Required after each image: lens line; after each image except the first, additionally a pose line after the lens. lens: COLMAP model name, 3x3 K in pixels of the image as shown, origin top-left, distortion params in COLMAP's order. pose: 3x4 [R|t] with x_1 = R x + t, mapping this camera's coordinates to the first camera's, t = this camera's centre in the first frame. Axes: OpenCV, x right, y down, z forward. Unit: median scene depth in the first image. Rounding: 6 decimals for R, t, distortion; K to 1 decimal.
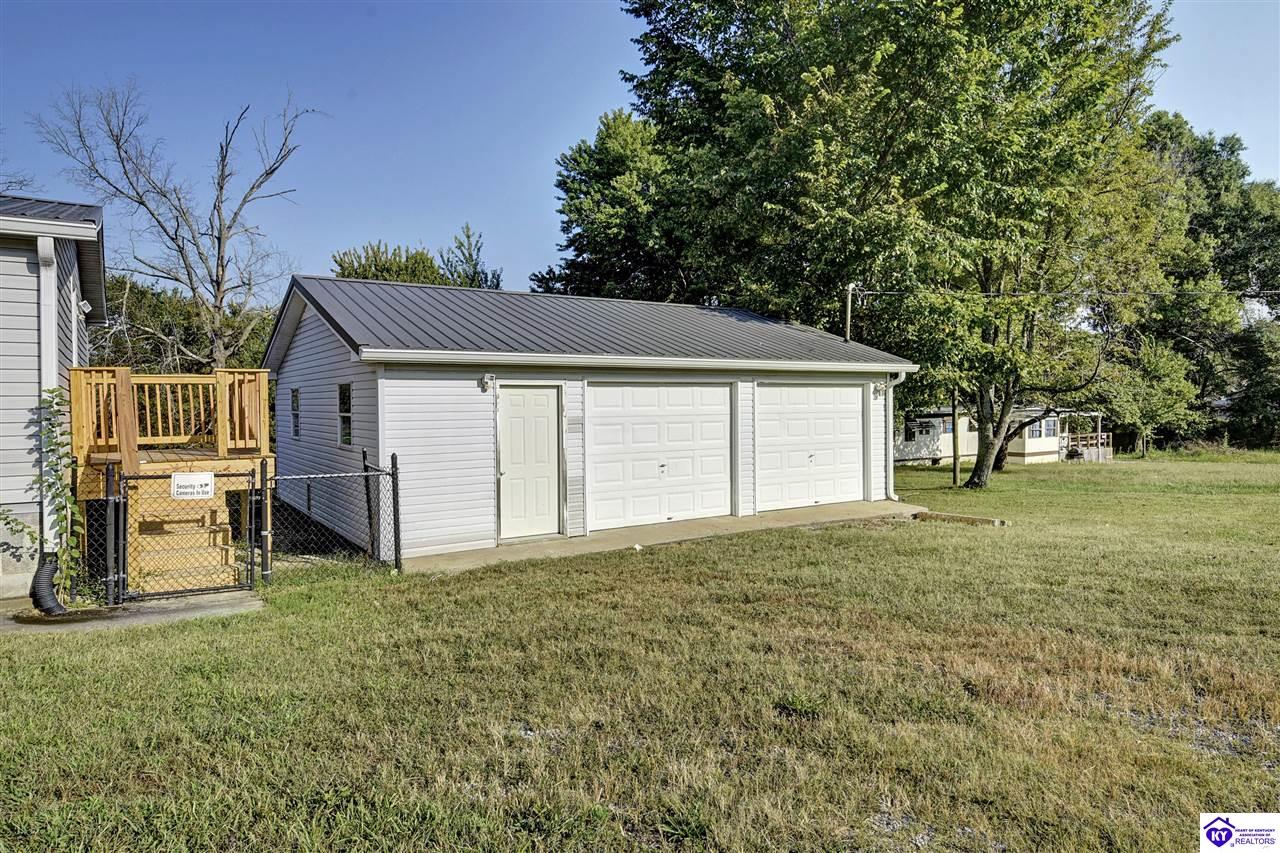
lens RADIAL K [[773.8, 0, 637.6], [0, 773.8, 411.6], [0, 0, 1]] dist [-0.004036, -0.001662]
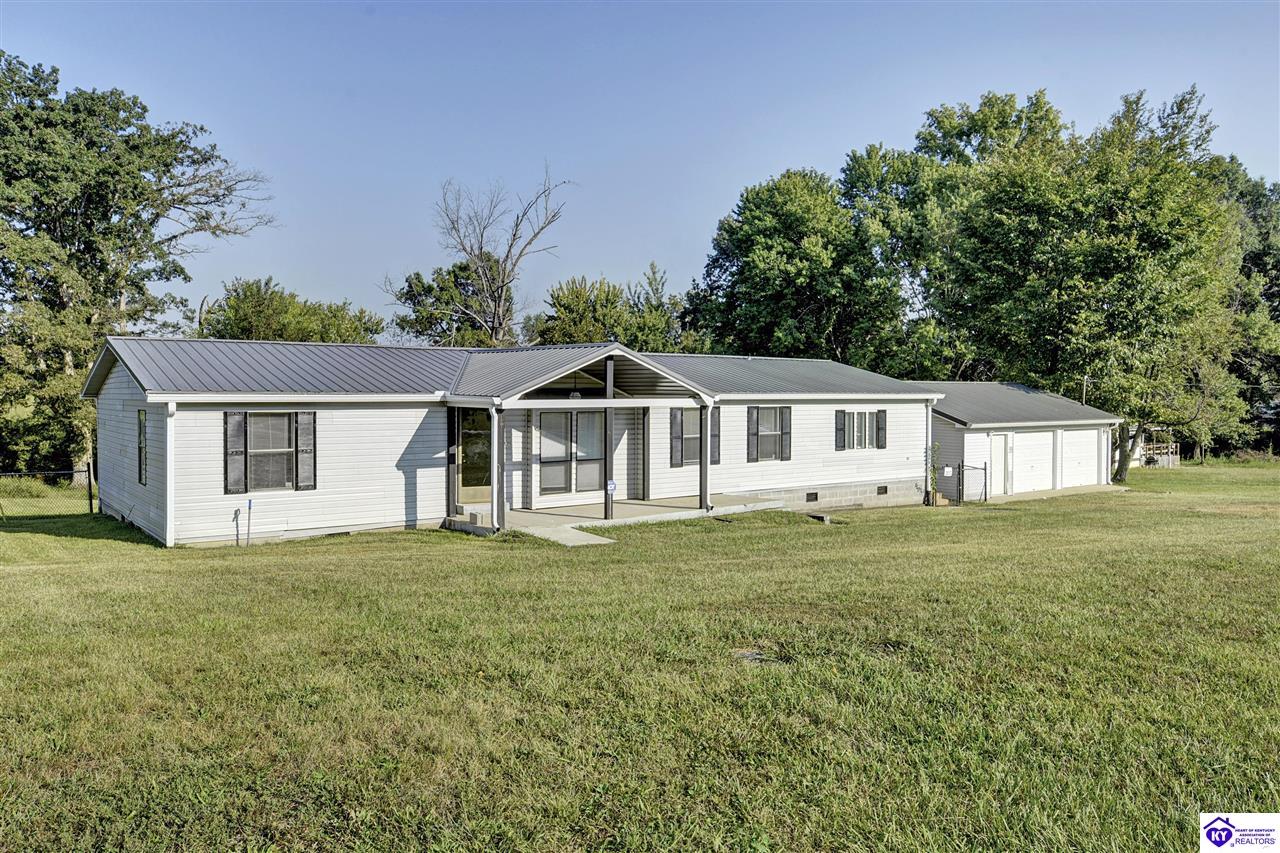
lens RADIAL K [[926.2, 0, 640.6], [0, 926.2, 409.8], [0, 0, 1]] dist [-0.002125, -0.001885]
pose [[0.998655, 0.010430, 0.050781, -0.390813], [-0.010744, 0.999925, 0.005905, -0.031714], [-0.050716, -0.006443, 0.998692, -0.522075]]
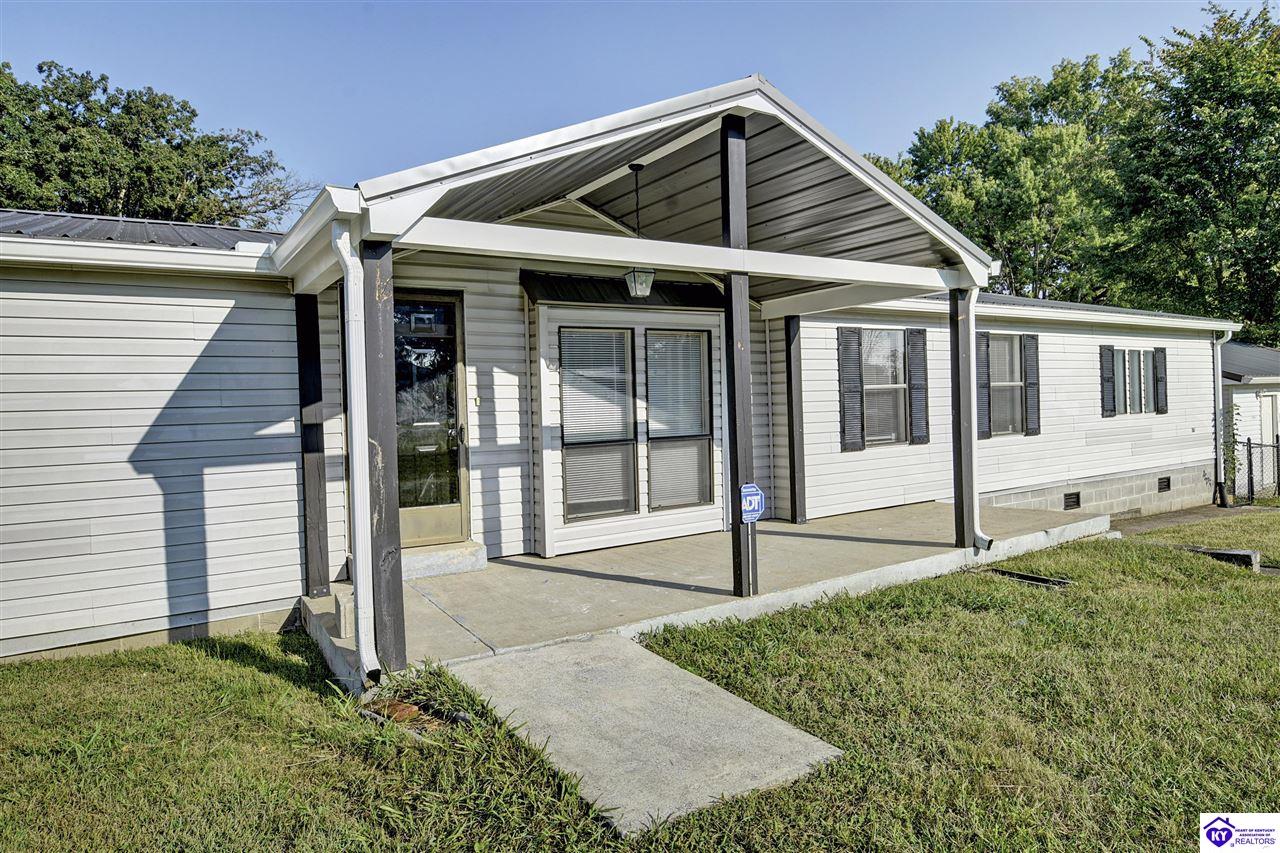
lens RADIAL K [[760.4, 0, 638.5], [0, 760.4, 409.9], [0, 0, 1]] dist [-0.001211, -0.000679]
pose [[0.999375, -0.024544, -0.025454, -0.397480], [0.024335, 0.999668, -0.008473, -0.005461], [0.025654, 0.007848, 0.999640, -0.187206]]
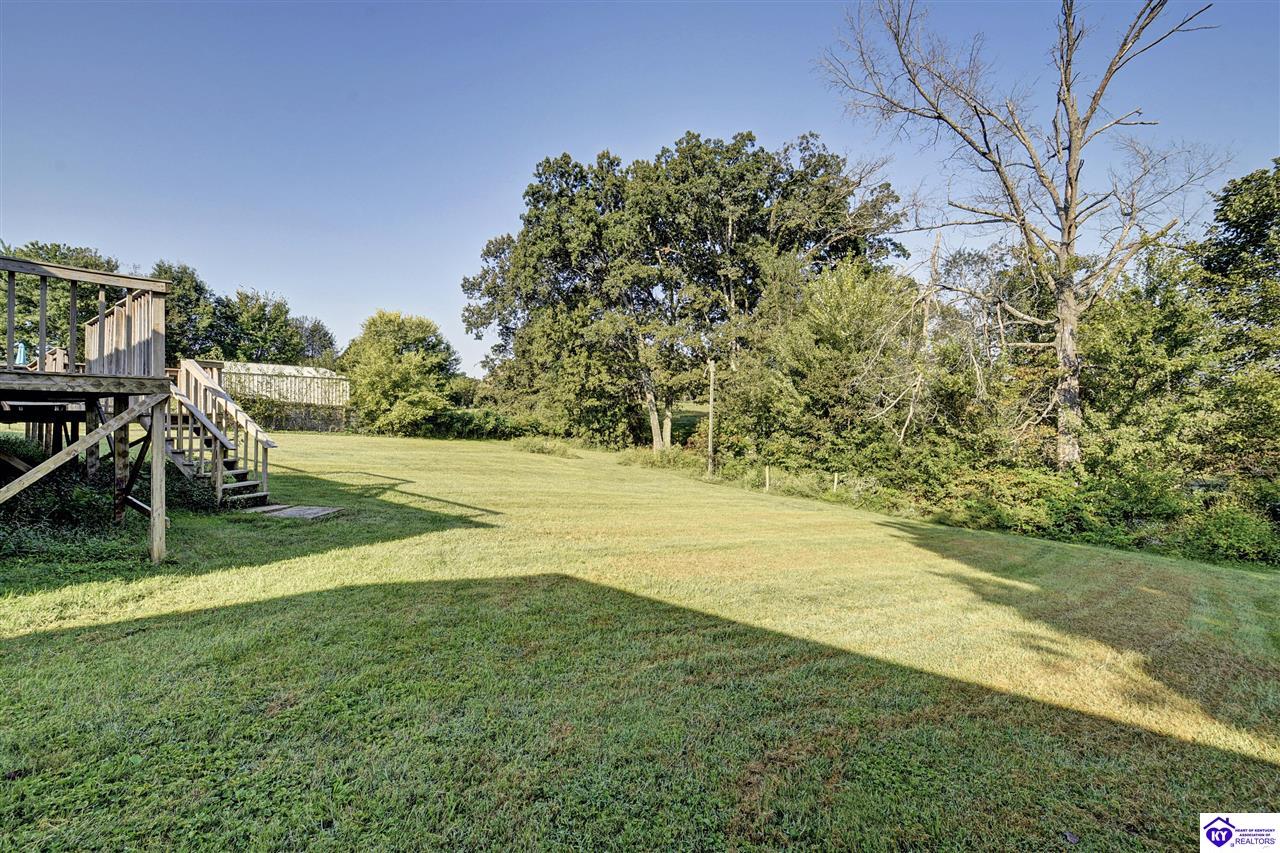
lens RADIAL K [[558.7, 0, 639.4], [0, 558.7, 417.9], [0, 0, 1]] dist [-0.001529, -0.000489]
pose [[0.293596, 0.002677, -0.955926, -0.176009], [-0.016383, 0.999863, -0.002231, 0.028356], [0.955789, 0.016316, 0.293600, 0.489017]]
